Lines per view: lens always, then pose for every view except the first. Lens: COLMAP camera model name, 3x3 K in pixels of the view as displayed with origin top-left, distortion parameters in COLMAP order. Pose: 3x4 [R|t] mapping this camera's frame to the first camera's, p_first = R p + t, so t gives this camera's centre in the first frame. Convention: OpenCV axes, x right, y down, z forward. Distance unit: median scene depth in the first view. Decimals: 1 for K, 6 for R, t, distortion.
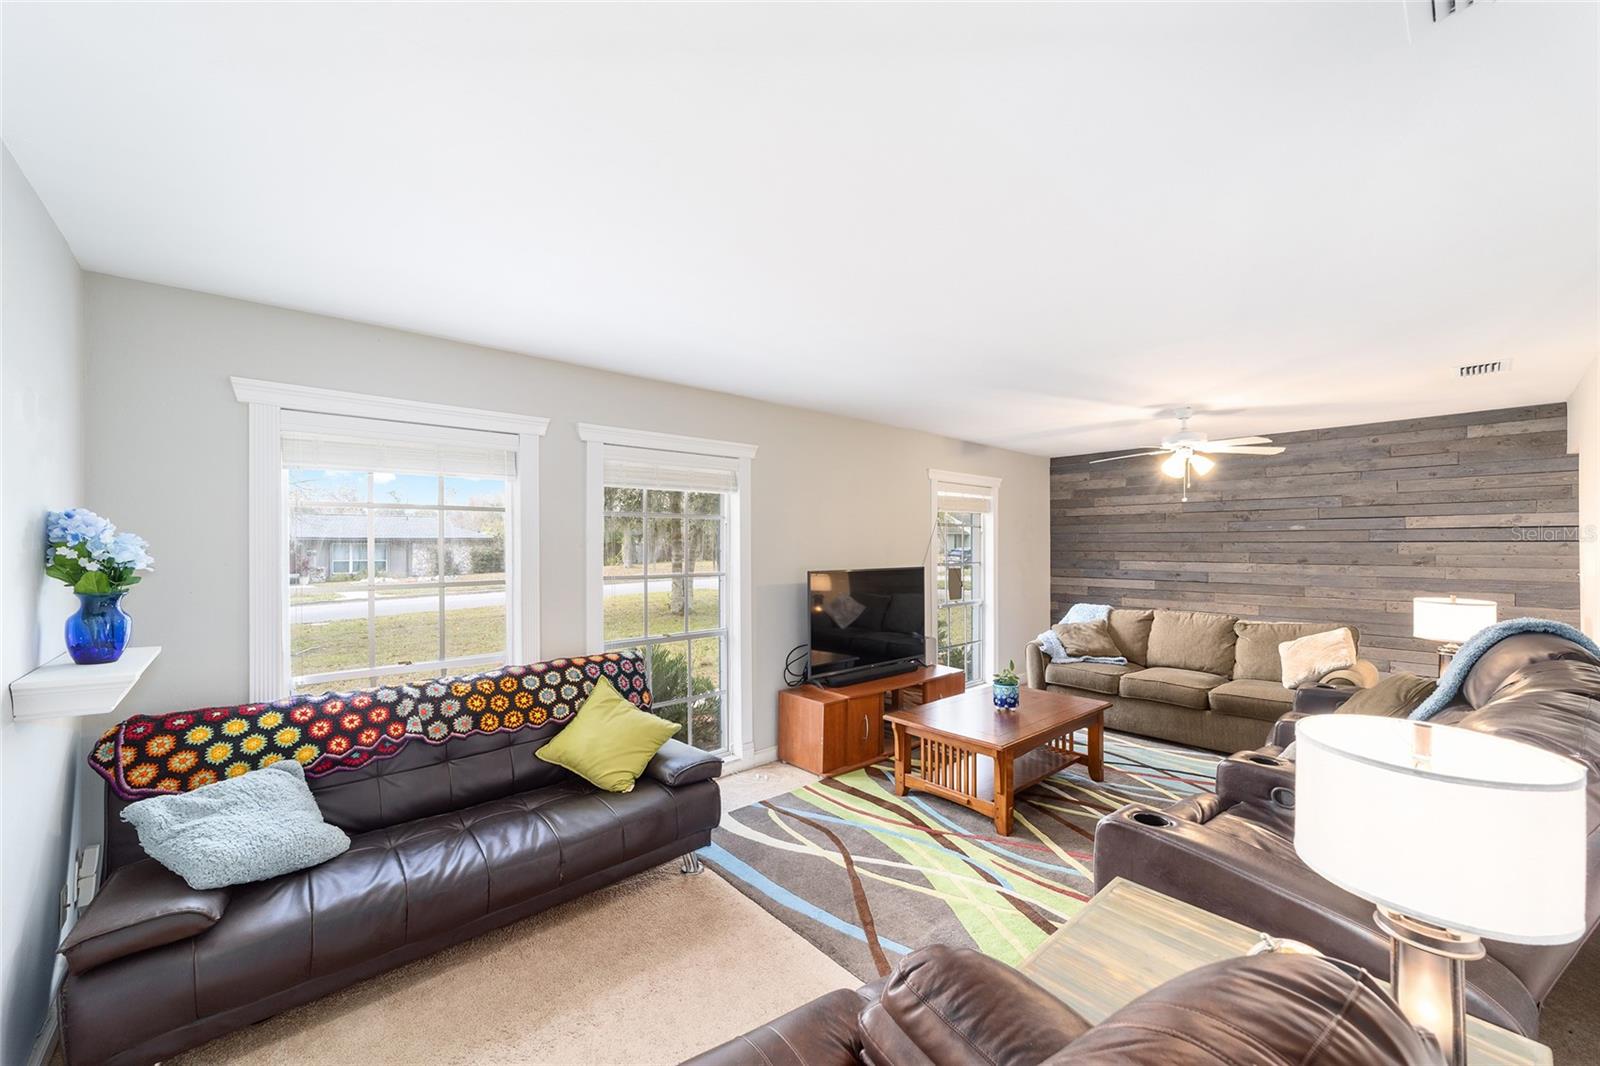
lens RADIAL K [[611.8, 0, 792.1], [0, 611.8, 542.4], [0, 0, 1]] dist [-0.013876, 0.005801]
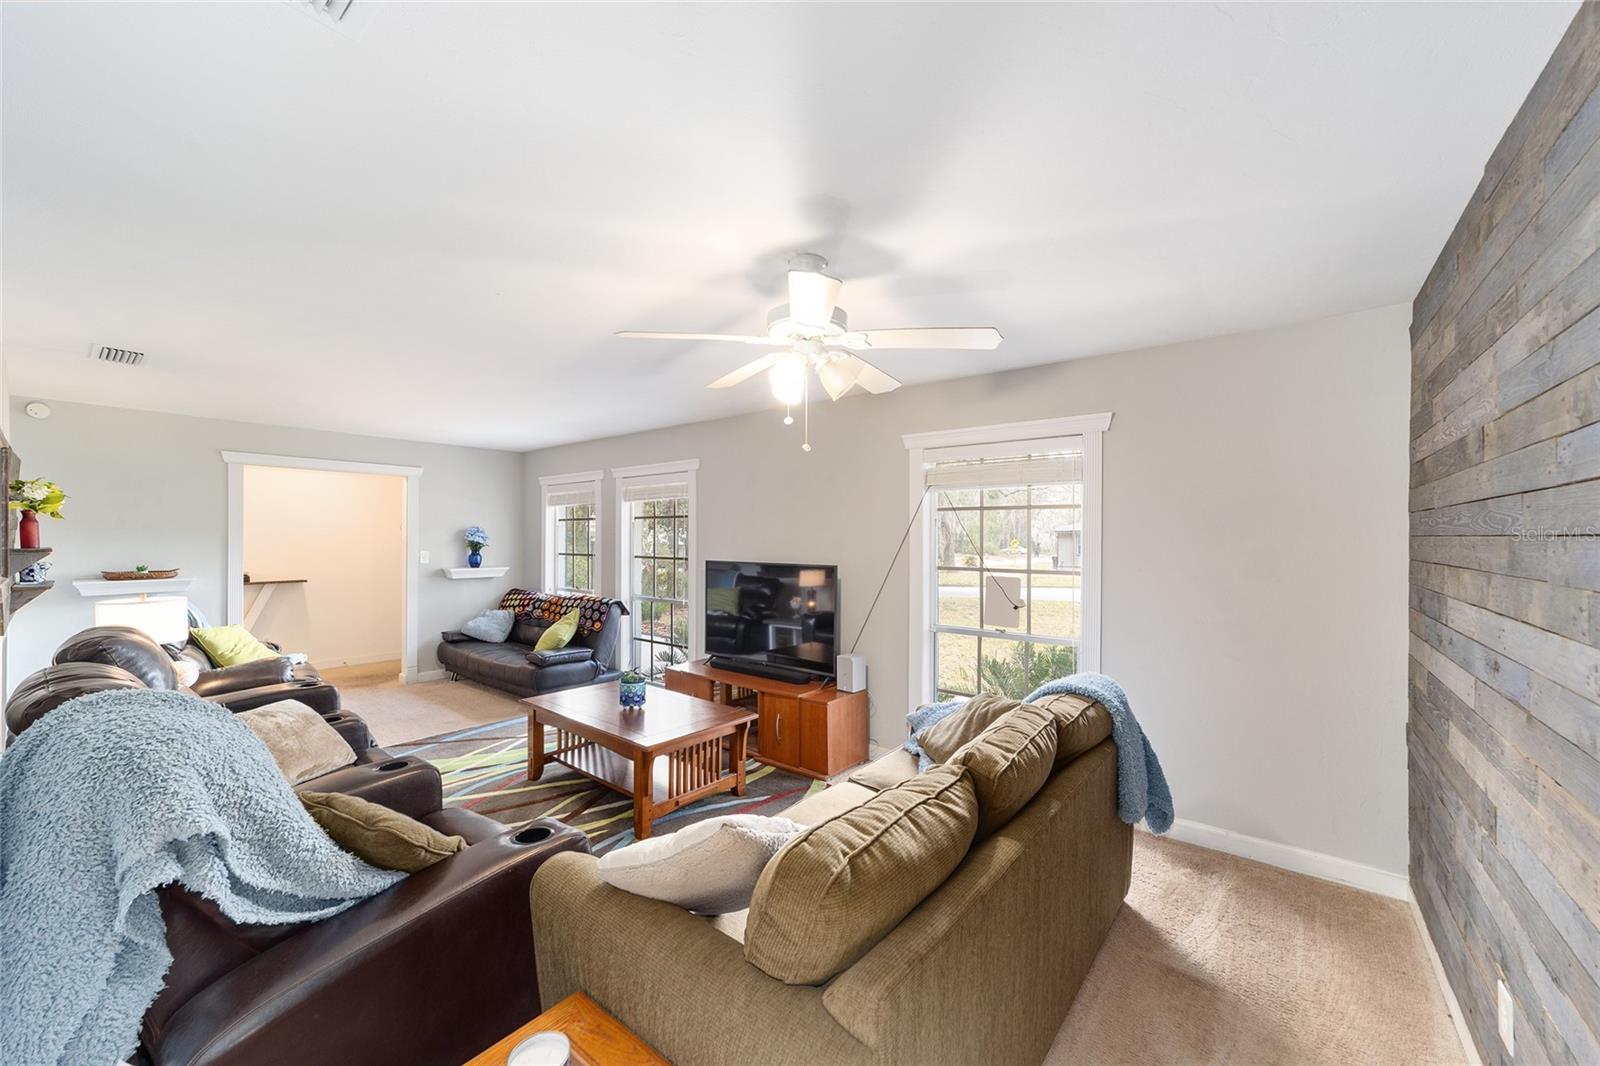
lens RADIAL K [[611.8, 0, 797.8], [0, 611.8, 535.1], [0, 0, 1]] dist [-0.013876, 0.005801]
pose [[0.176480, -0.000495, -0.984304, 1.254593], [0.000433, 1.000000, -0.000426, 0.000315], [0.984304, -0.000351, 0.176480, 1.007739]]
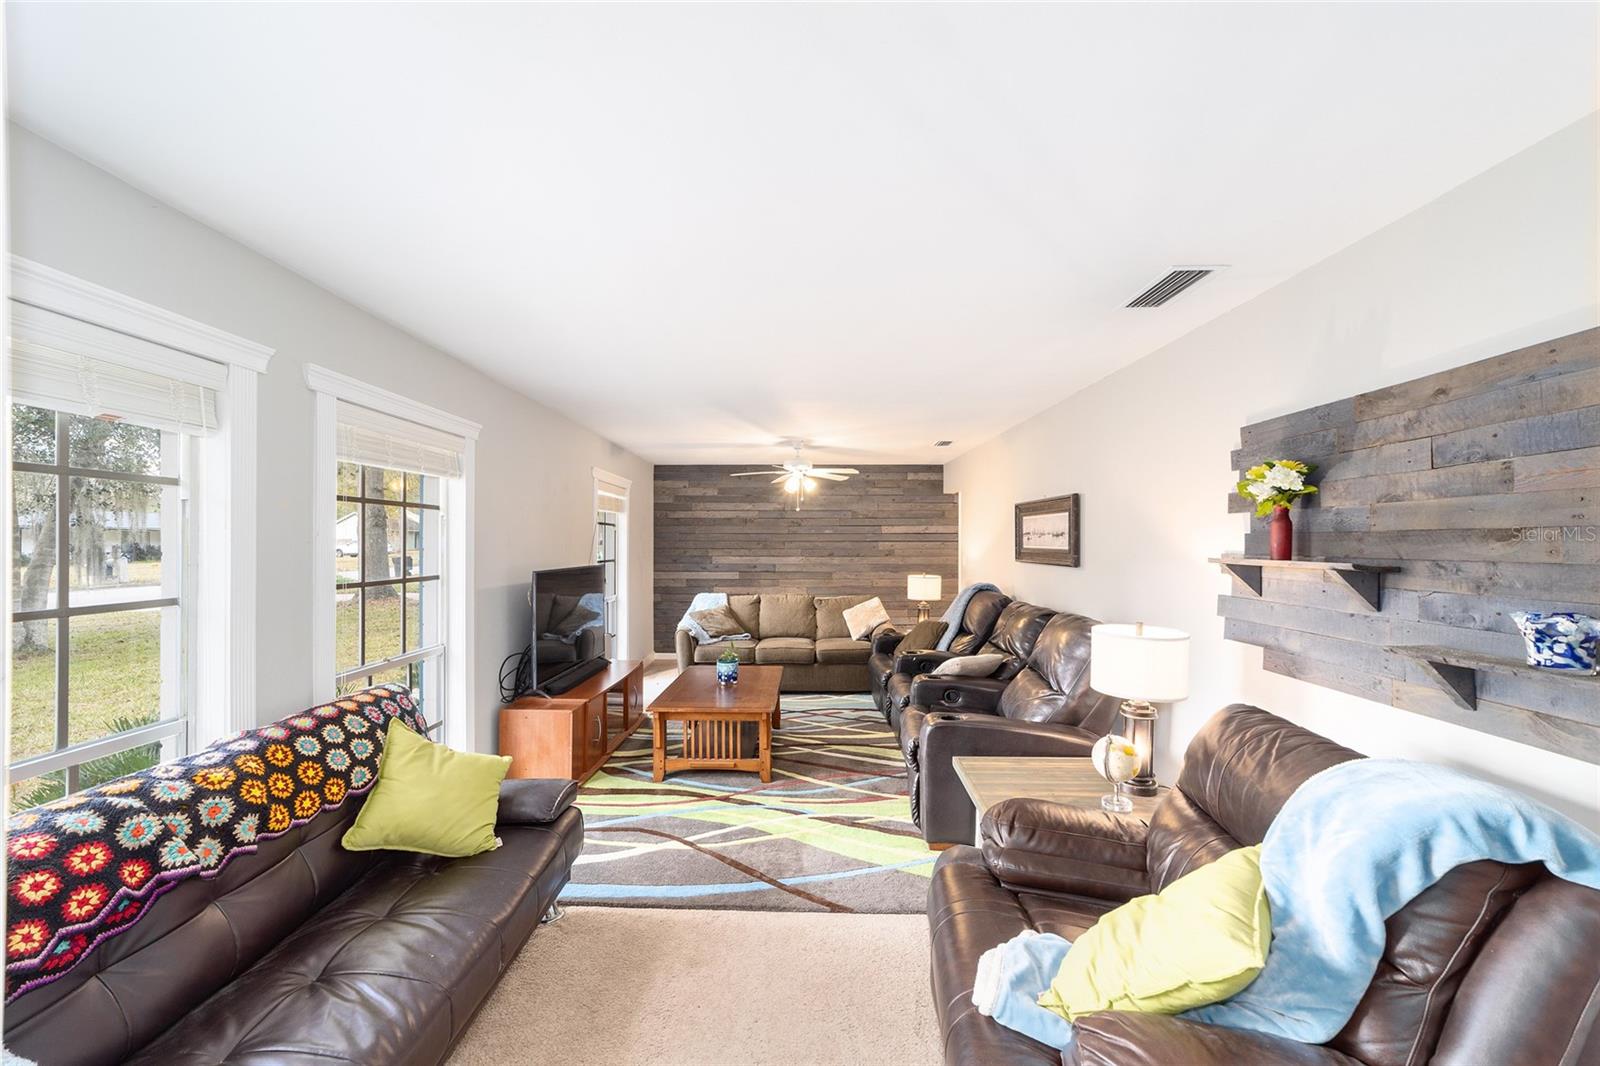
lens RADIAL K [[611.8, 0, 787.9], [0, 611.8, 541.5], [0, 0, 1]] dist [-0.013876, 0.005801]
pose [[0.676703, 0.004744, 0.736241, -0.402197], [-0.005384, 0.999984, -0.001495, 0.002685], [-0.736236, -0.002952, 0.676718, 0.117089]]
